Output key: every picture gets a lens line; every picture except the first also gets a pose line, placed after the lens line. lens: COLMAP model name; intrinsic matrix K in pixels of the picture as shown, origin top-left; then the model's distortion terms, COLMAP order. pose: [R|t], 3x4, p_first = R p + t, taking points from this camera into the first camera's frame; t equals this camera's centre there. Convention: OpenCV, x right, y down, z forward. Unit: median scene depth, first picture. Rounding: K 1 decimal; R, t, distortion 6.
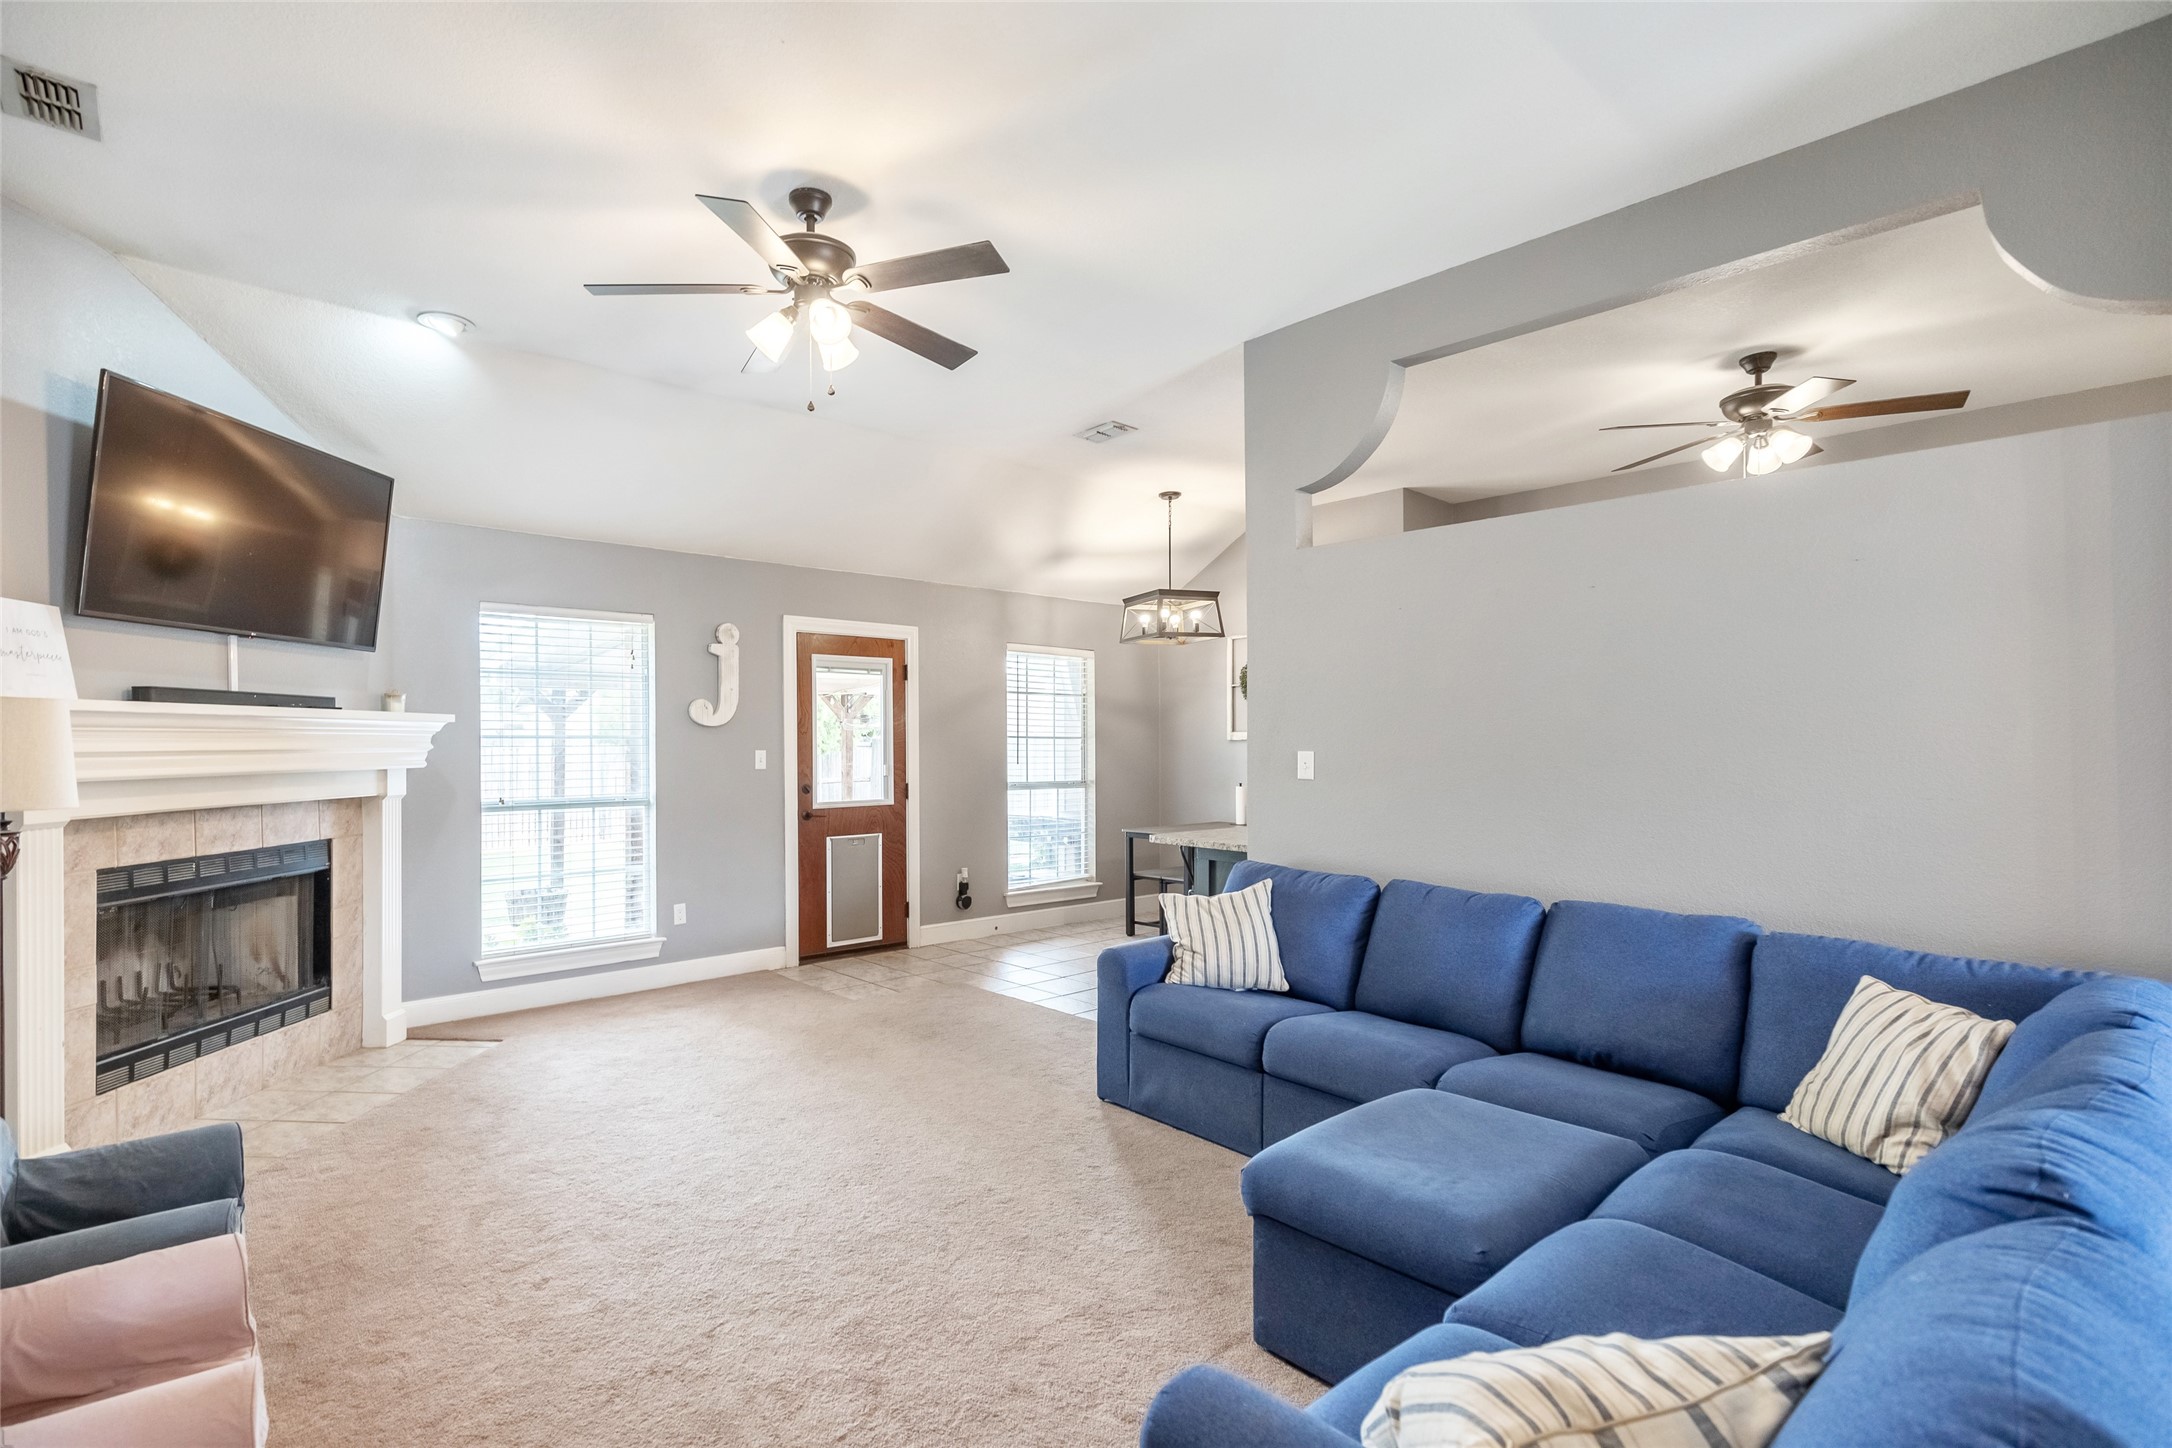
lens RADIAL K [[1018.1, 0, 978.0], [0, 1018.1, 740.5], [0, 0, 1]] dist [0.010391, -0.002301]
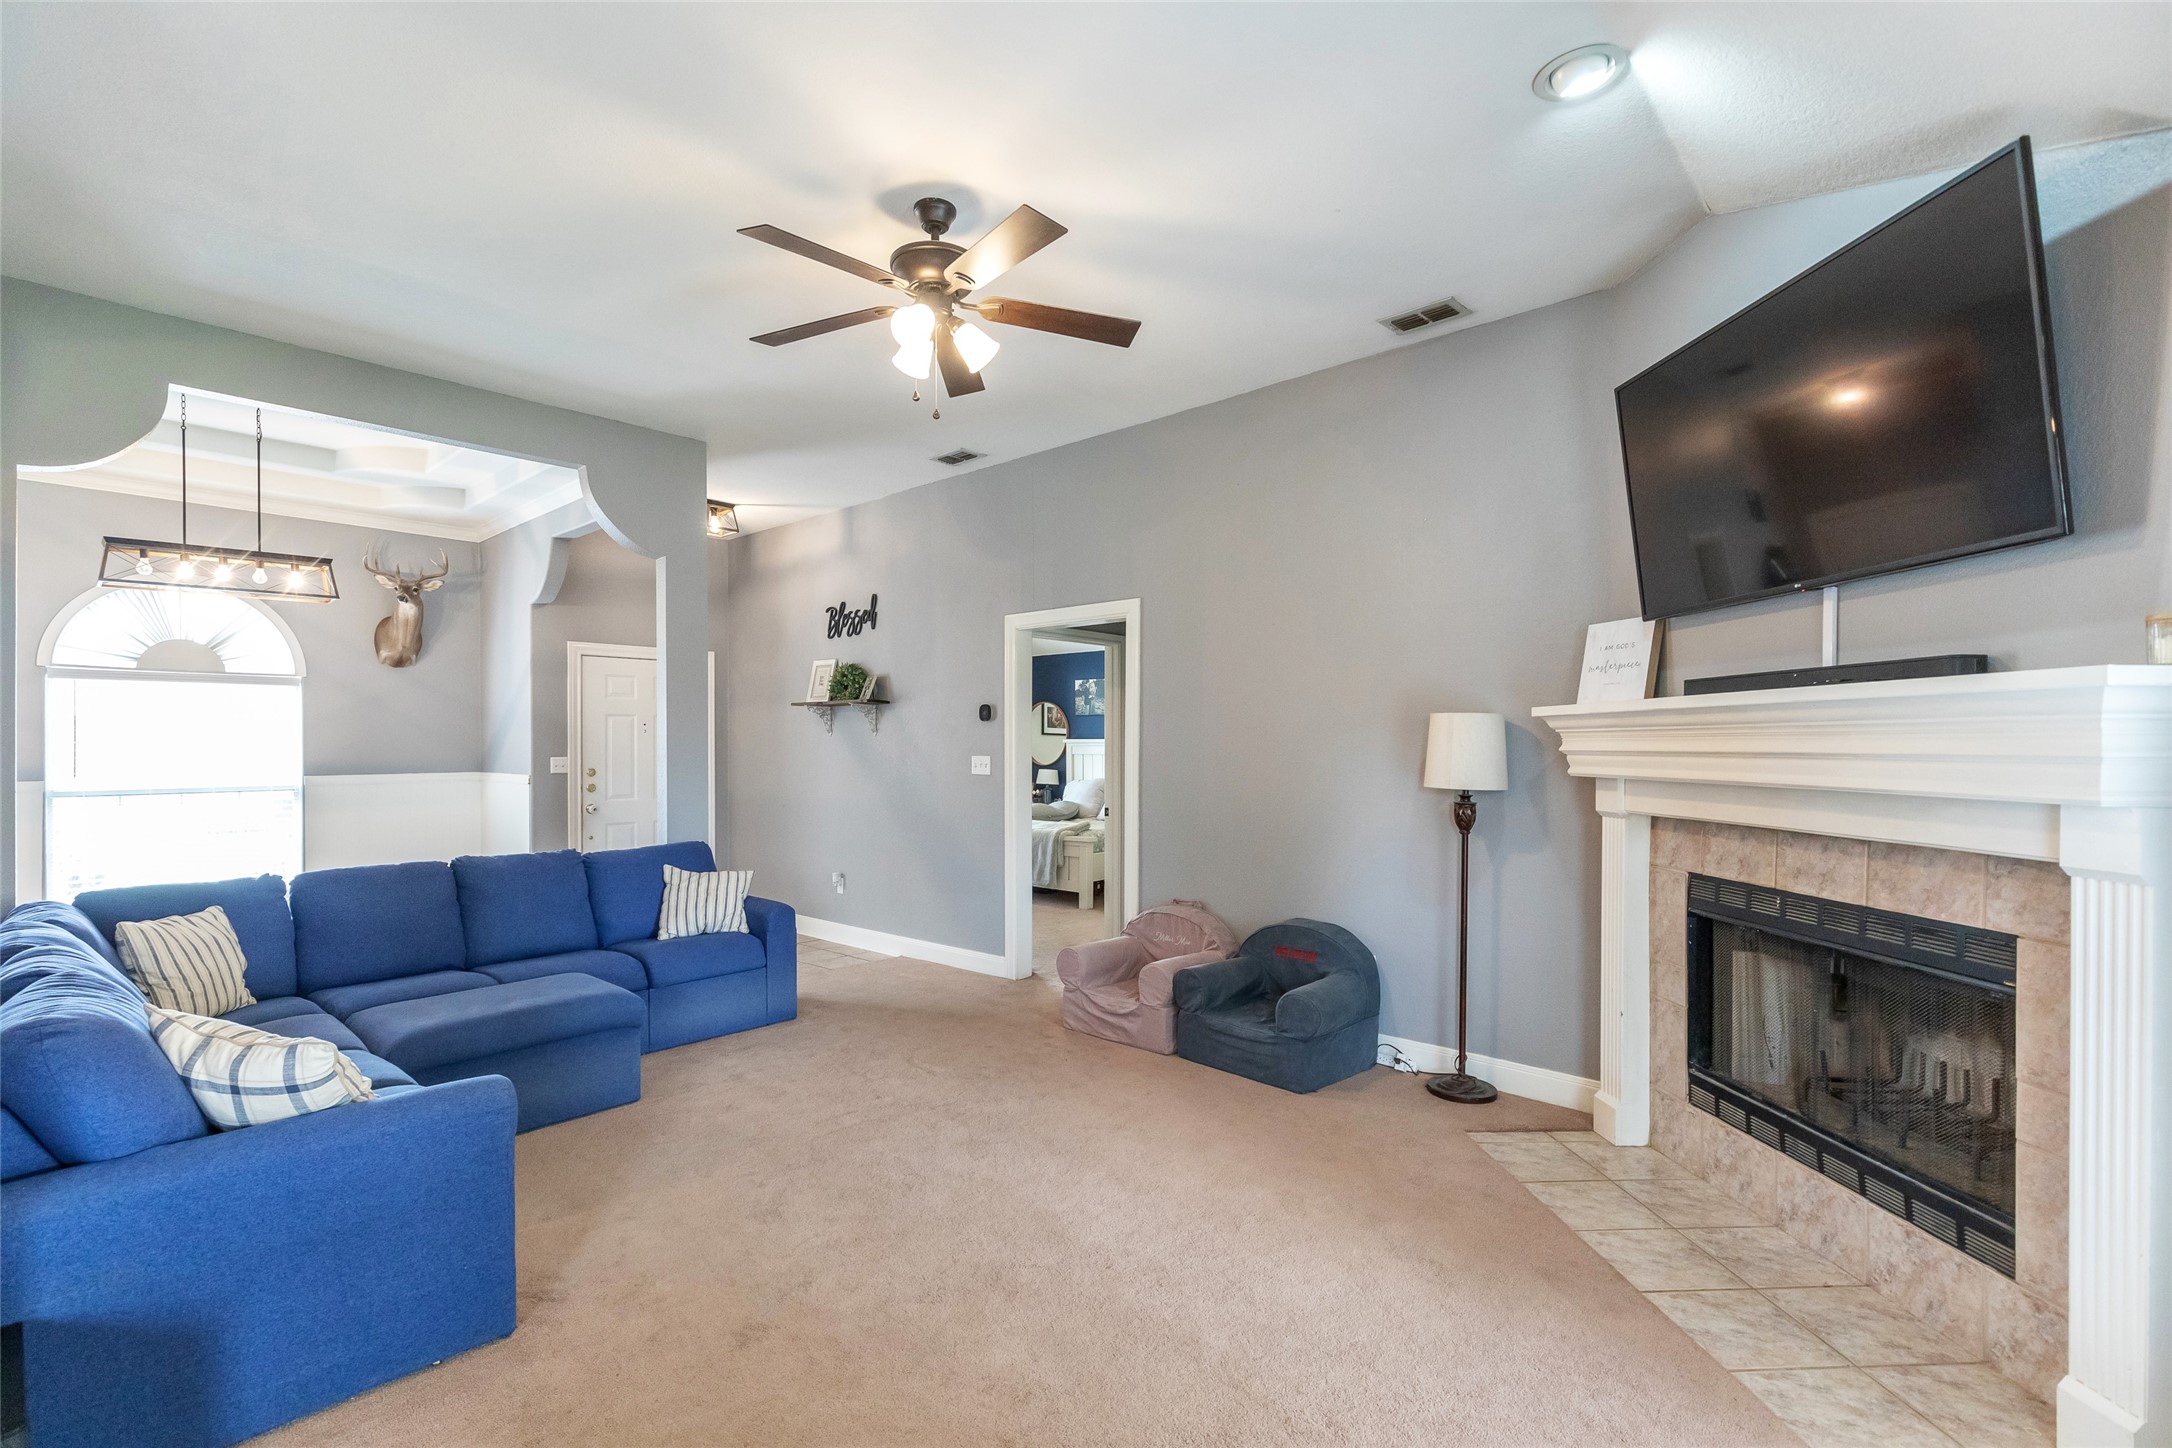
lens RADIAL K [[984.9, 0, 1087.5], [0, 984.9, 744.3], [0, 0, 1]] dist [0.010763, -0.002720]
pose [[-0.989179, 0.004221, -0.146652, -0.113584], [0.004295, 0.999991, -0.000187, 0.001144], [0.146650, -0.000815, -0.989188, 1.367230]]
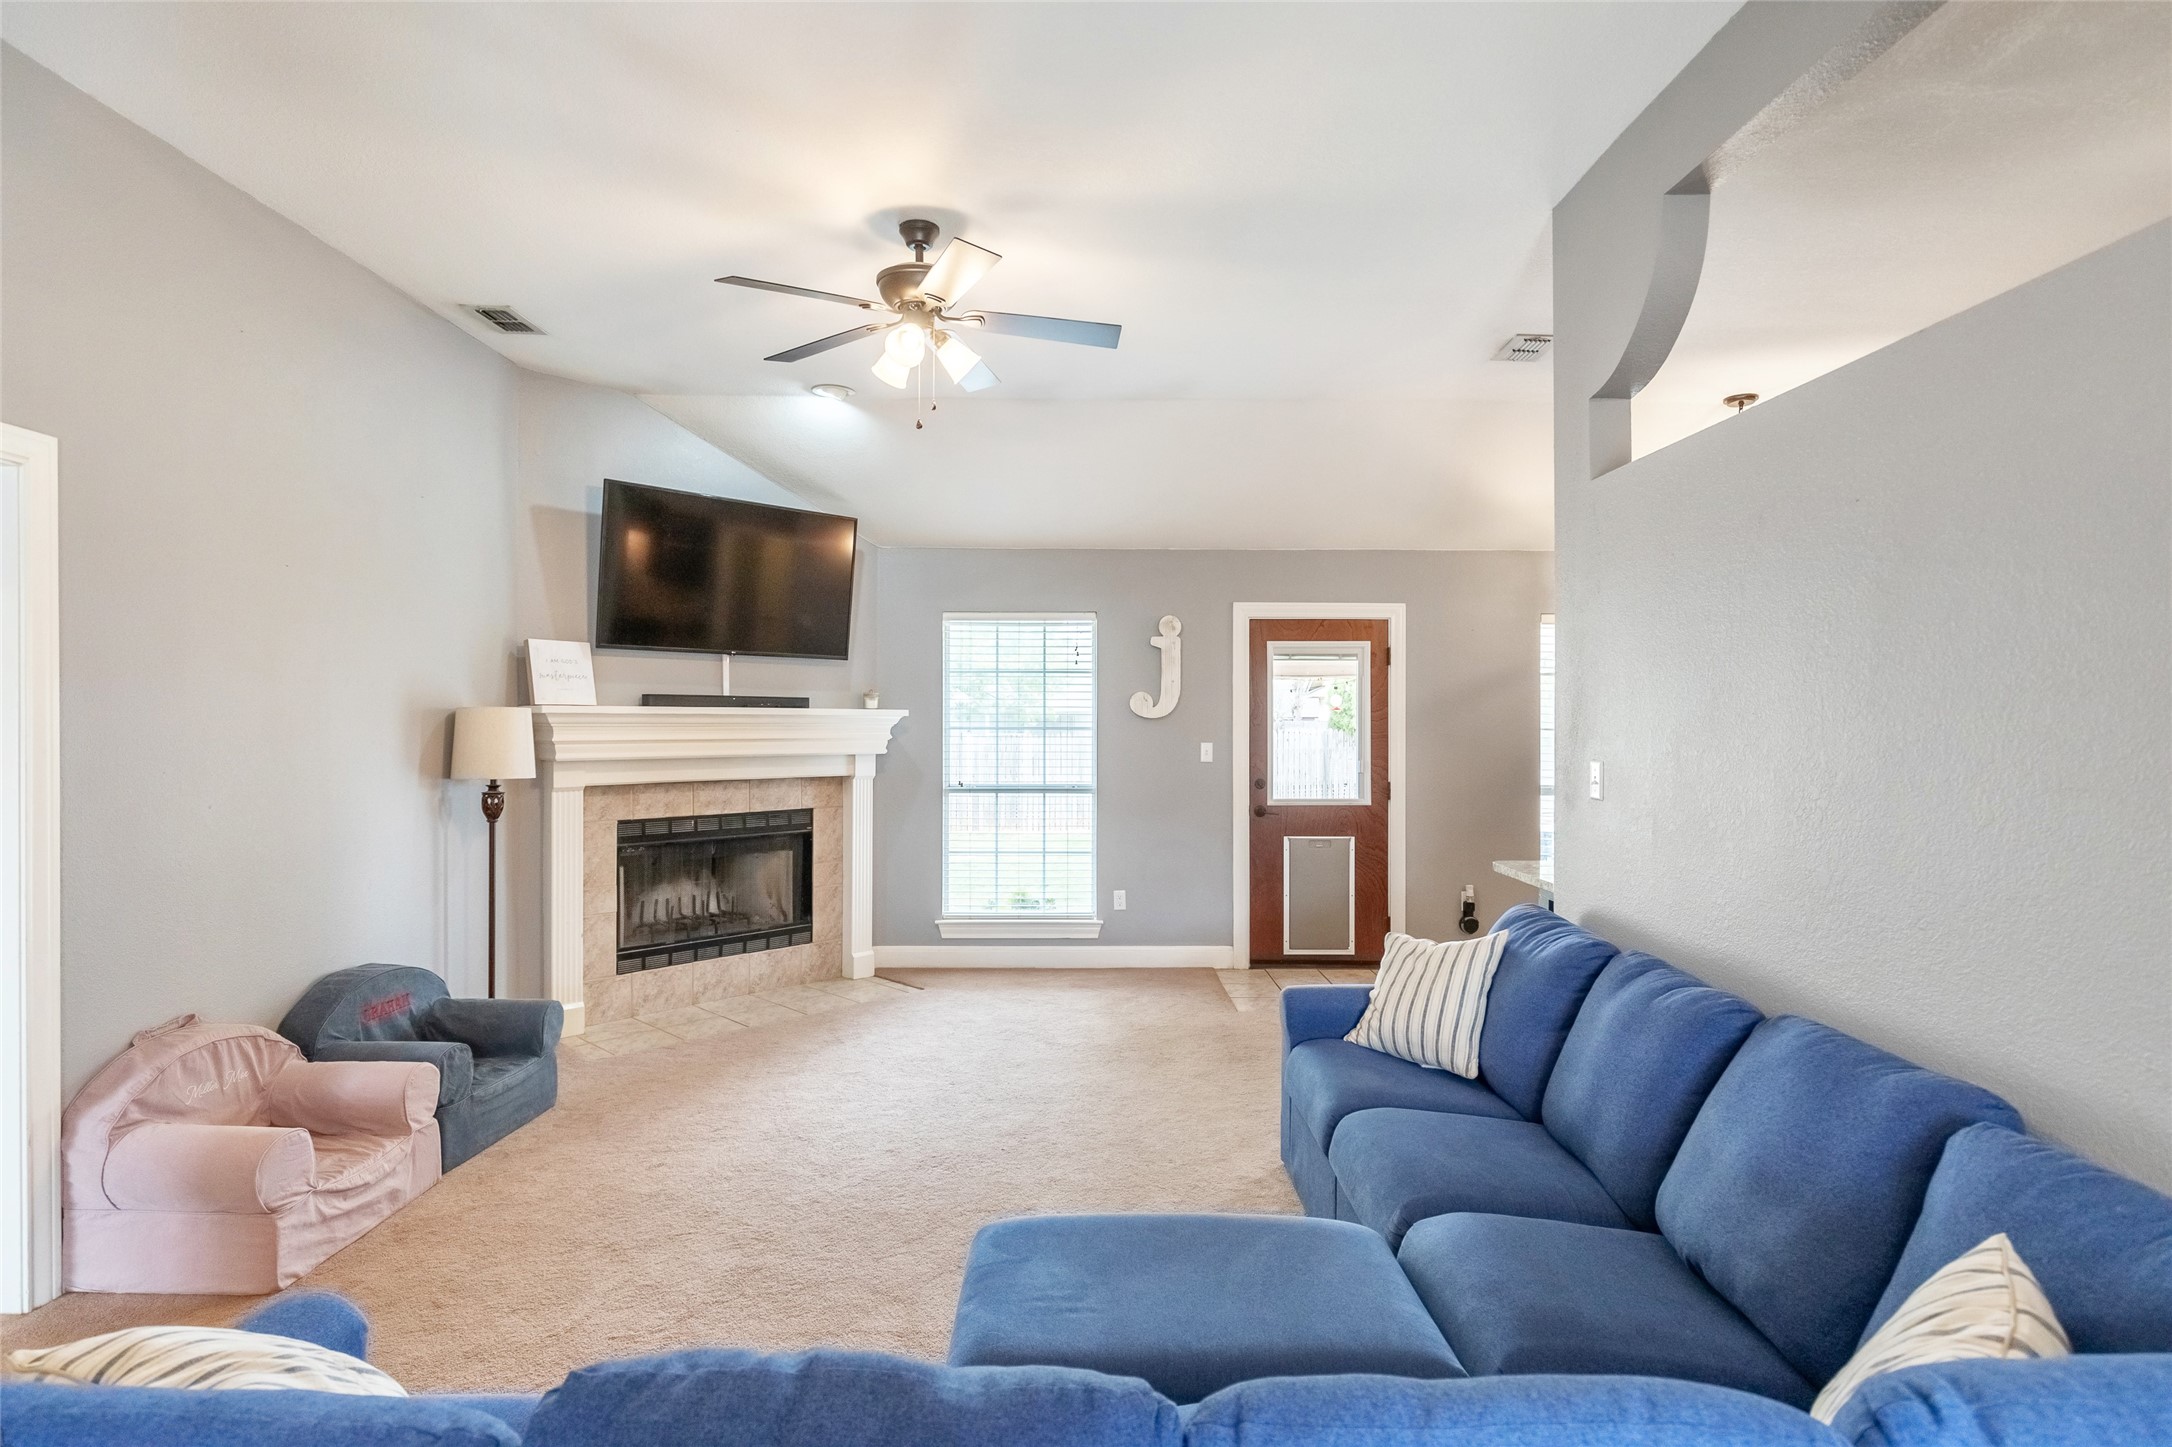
lens RADIAL K [[1085.4, 0, 1101.3], [0, 1085.4, 725.3], [0, 0, 1]] dist [0.003005, -0.002304]
pose [[0.780588, 0.006912, -0.625007, 0.478065], [-0.004905, 0.999976, 0.004932, -0.015460], [0.625026, -0.000784, 0.780603, 0.163454]]
